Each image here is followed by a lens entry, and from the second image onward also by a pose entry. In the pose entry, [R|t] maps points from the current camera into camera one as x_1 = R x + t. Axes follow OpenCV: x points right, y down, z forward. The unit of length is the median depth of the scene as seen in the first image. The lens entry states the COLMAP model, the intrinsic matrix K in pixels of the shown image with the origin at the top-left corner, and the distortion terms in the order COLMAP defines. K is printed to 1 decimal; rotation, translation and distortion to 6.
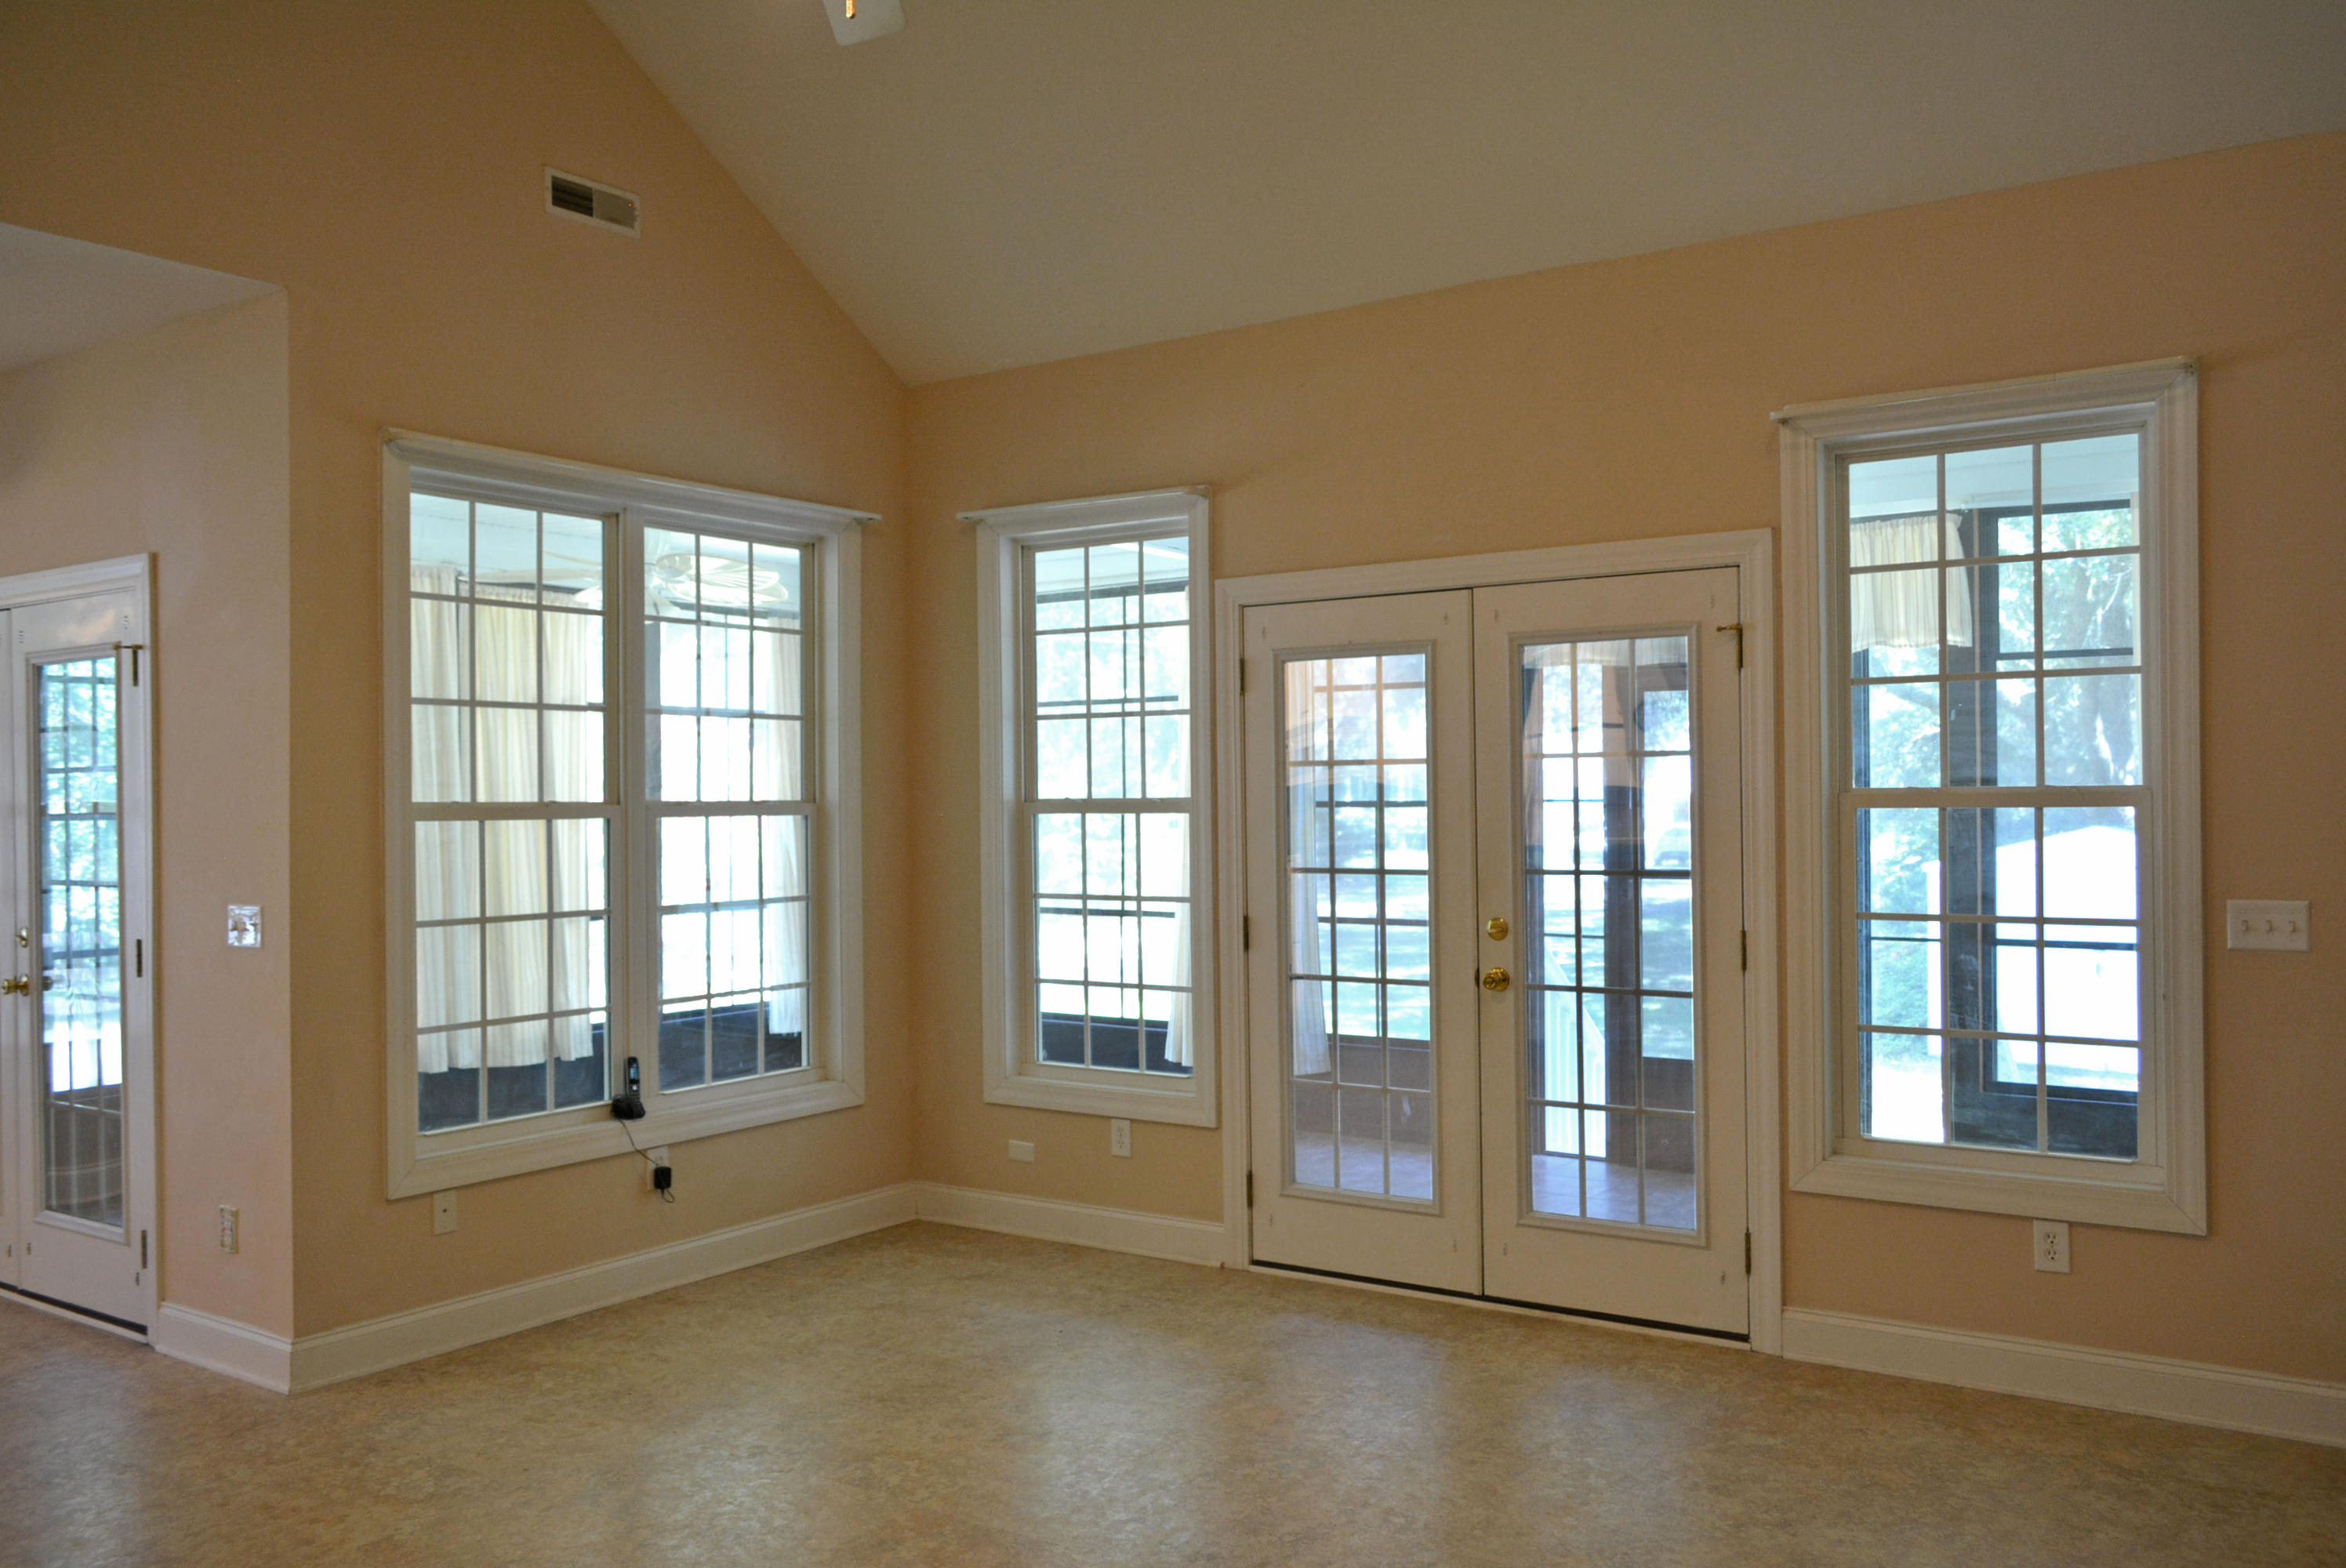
lens RADIAL K [[1819.8, 0, 1179.5], [0, 1819.8, 788.2], [0, 0, 1]] dist [-0.011583, 0.001061]
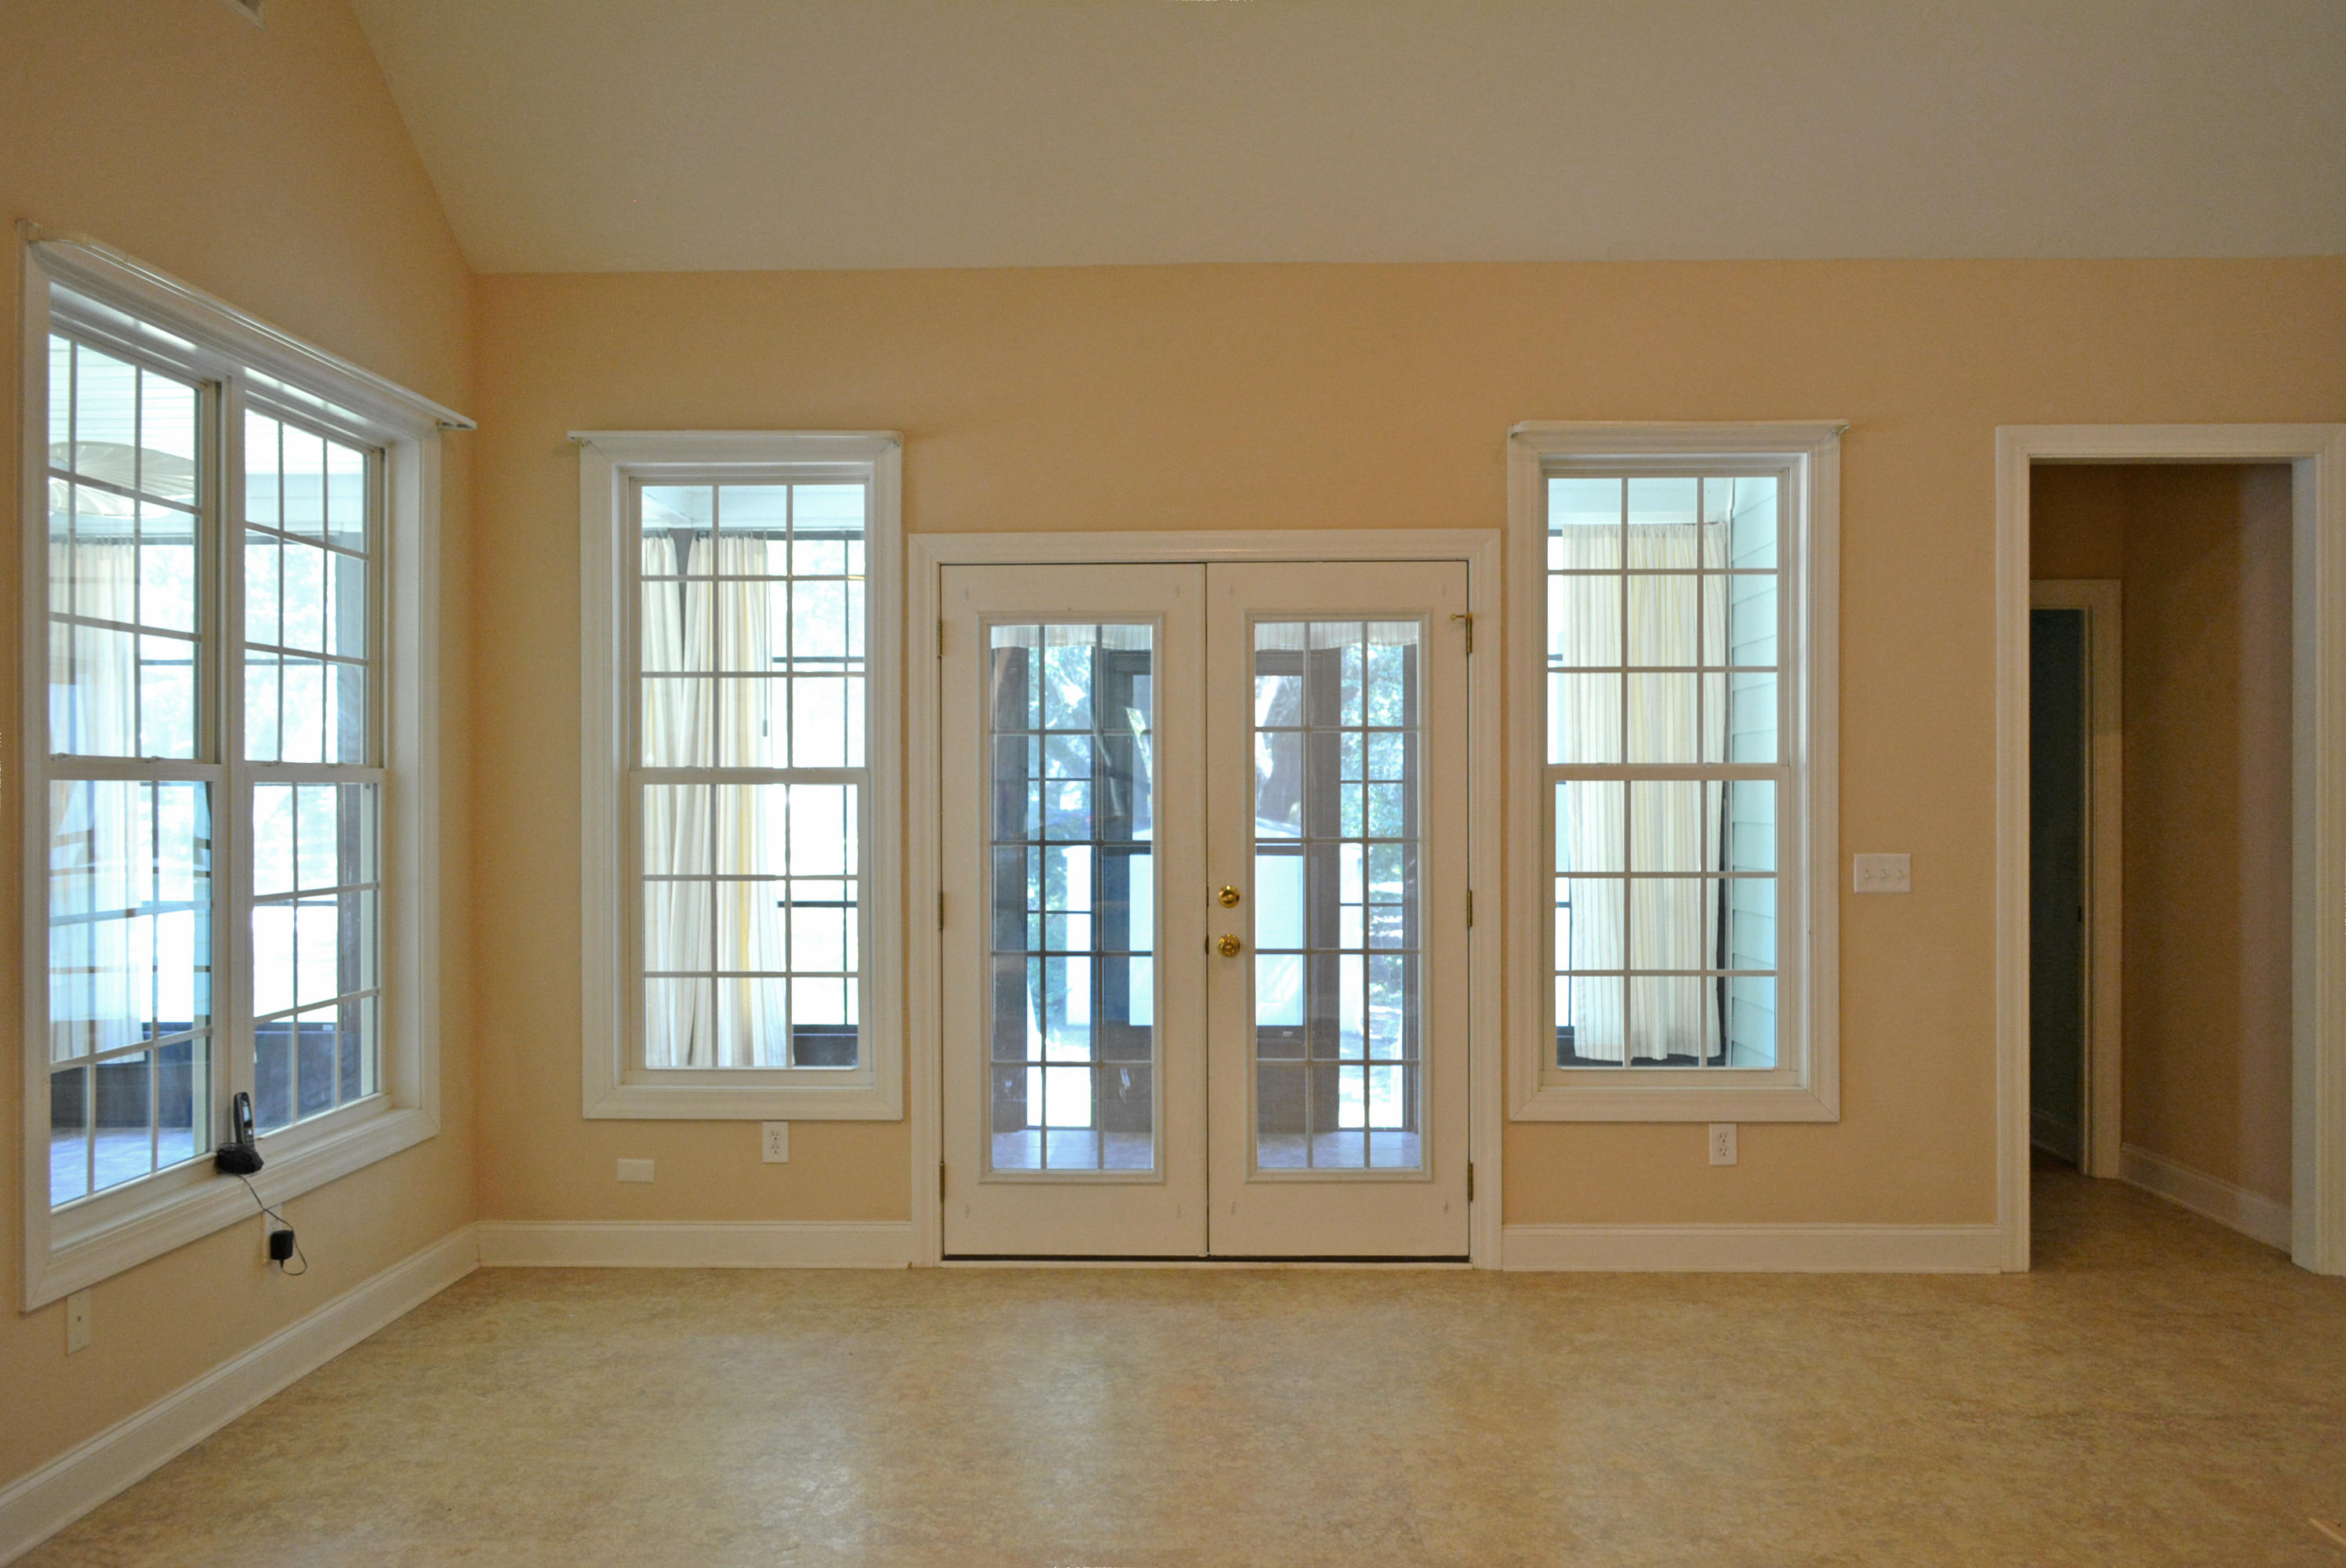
lens RADIAL K [[1819.8, 0, 1179.5], [0, 1819.8, 788.2], [0, 0, 1]] dist [-0.011583, 0.001061]
pose [[0.842970, 0.008326, 0.537896, -0.400664], [-0.009410, 0.999955, -0.000730, 0.017006], [-0.537878, -0.004447, 0.843011, 0.149045]]
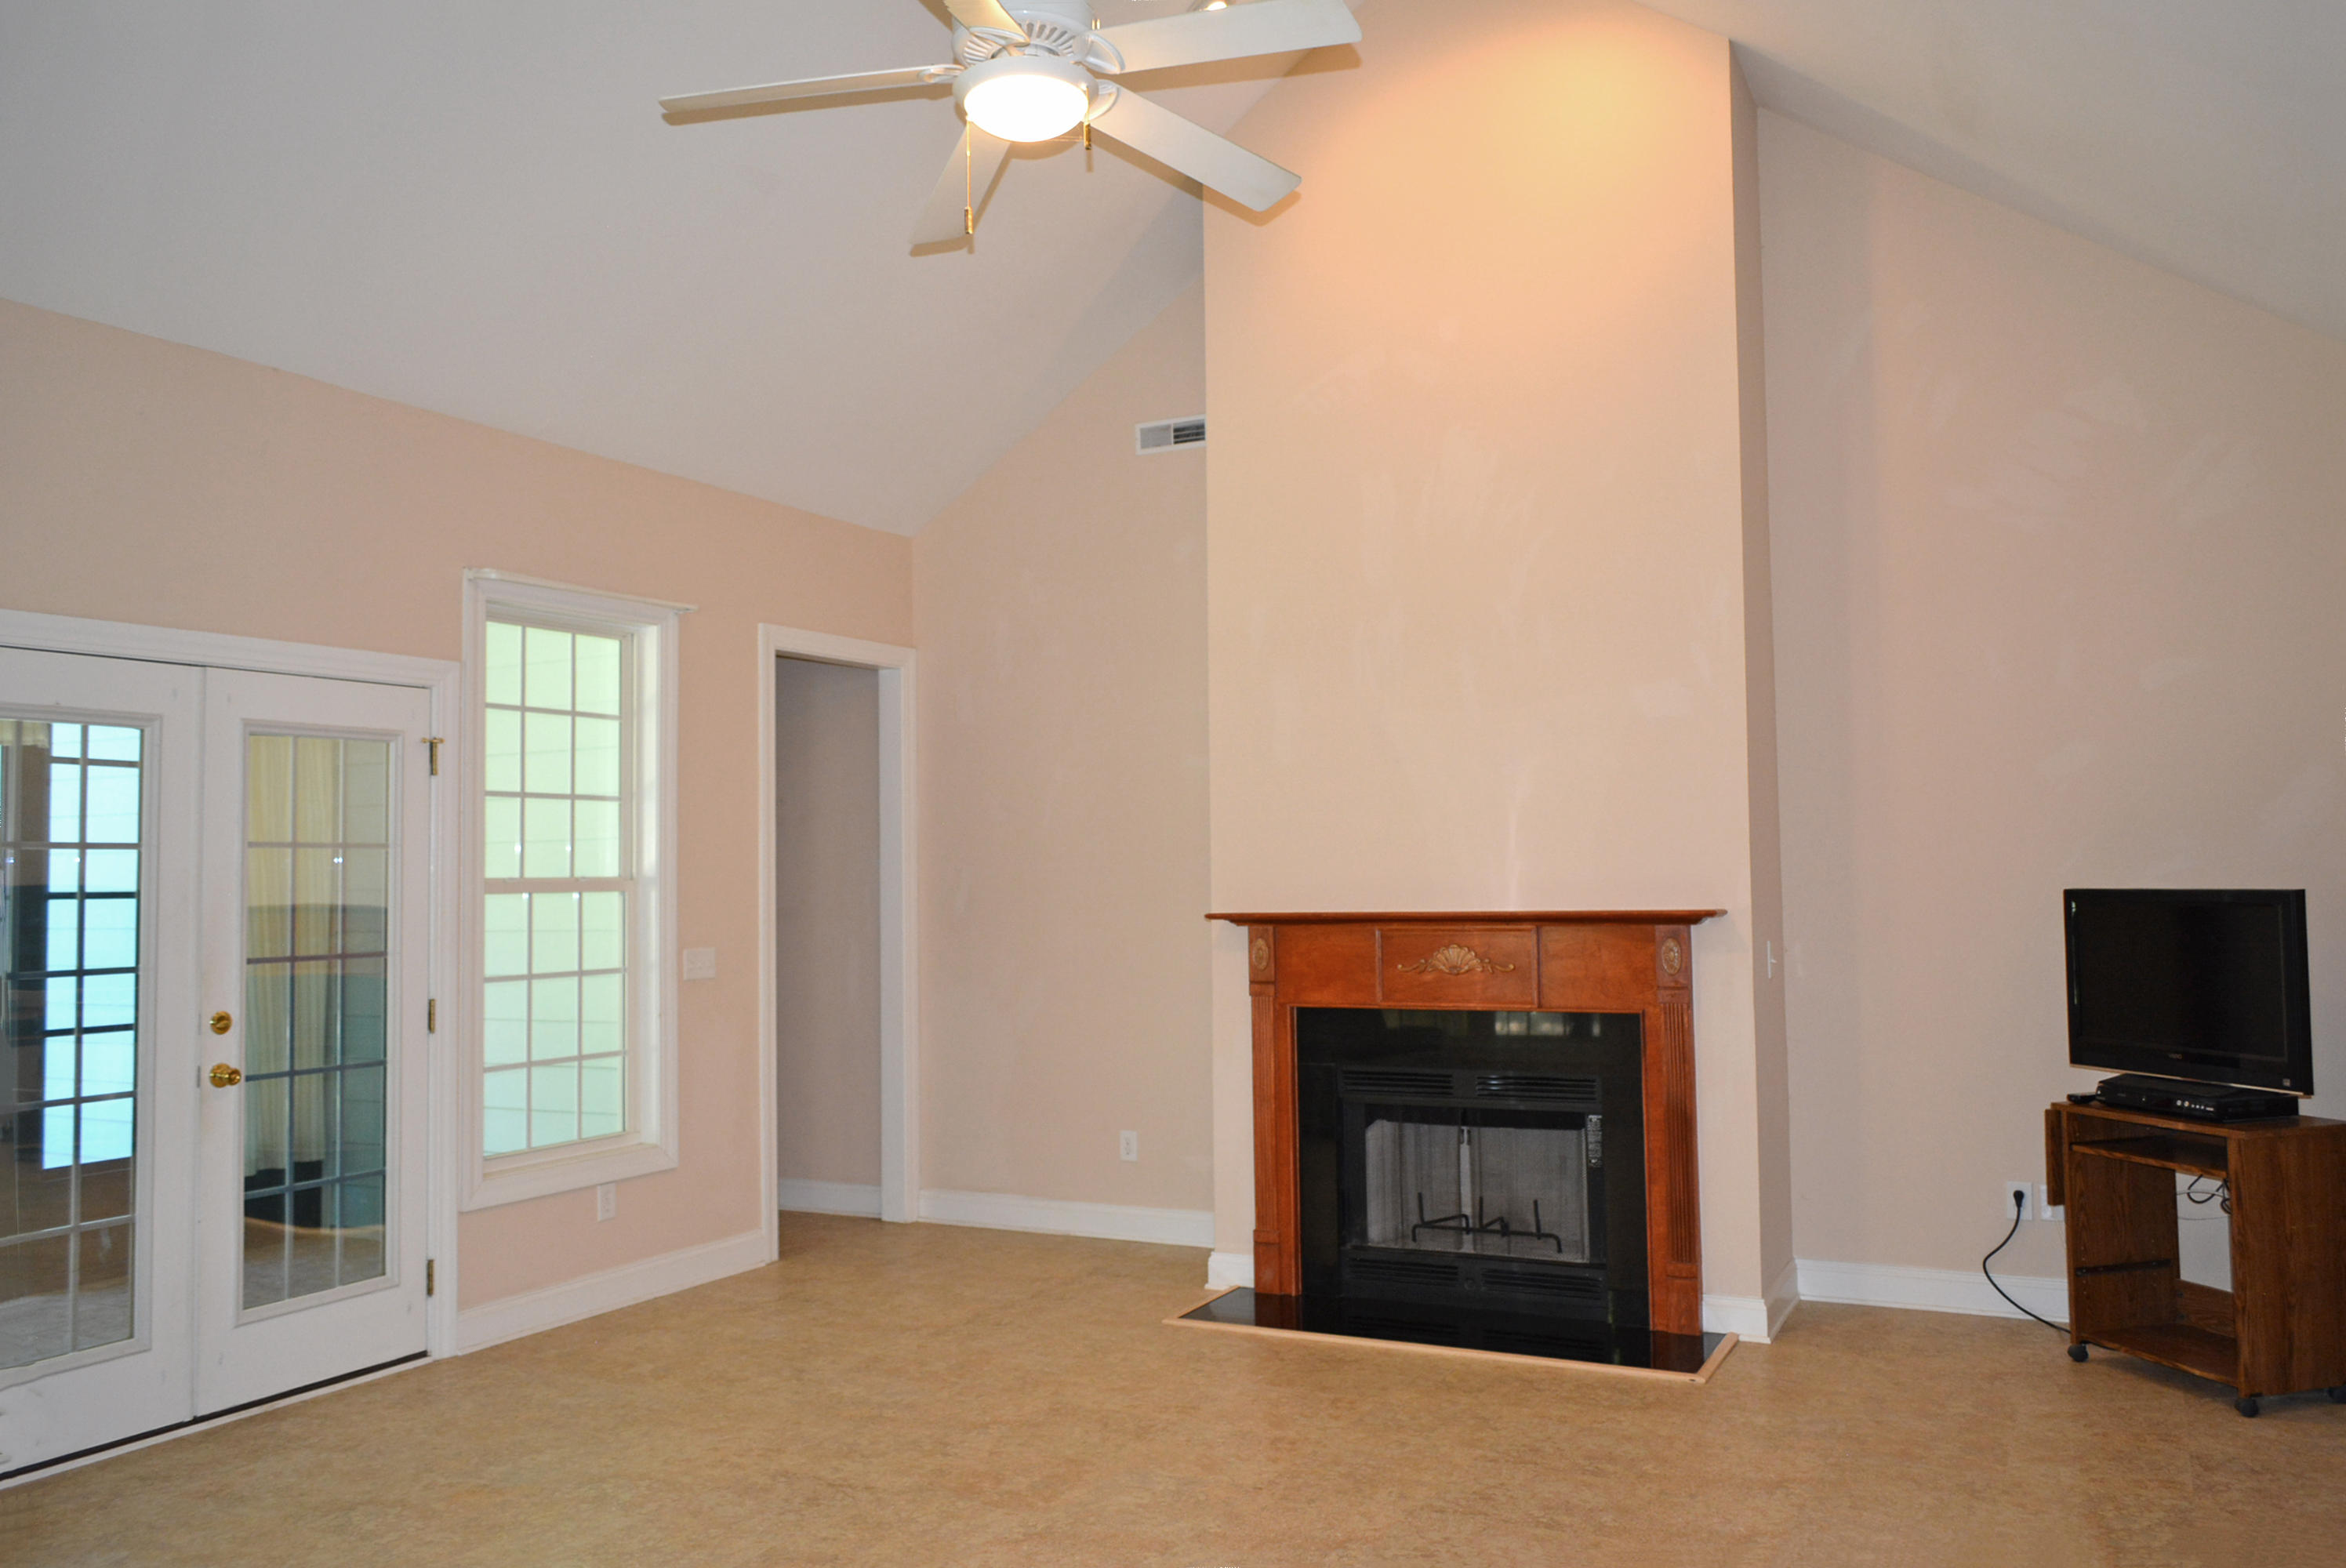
lens RADIAL K [[1819.8, 0, 1179.5], [0, 1819.8, 788.2], [0, 0, 1]] dist [-0.011583, 0.001061]
pose [[-0.117104, 0.058320, 0.991406, -0.841923], [0.010484, 0.998291, -0.057487, 0.013406], [-0.993064, 0.003662, -0.117515, 0.606755]]
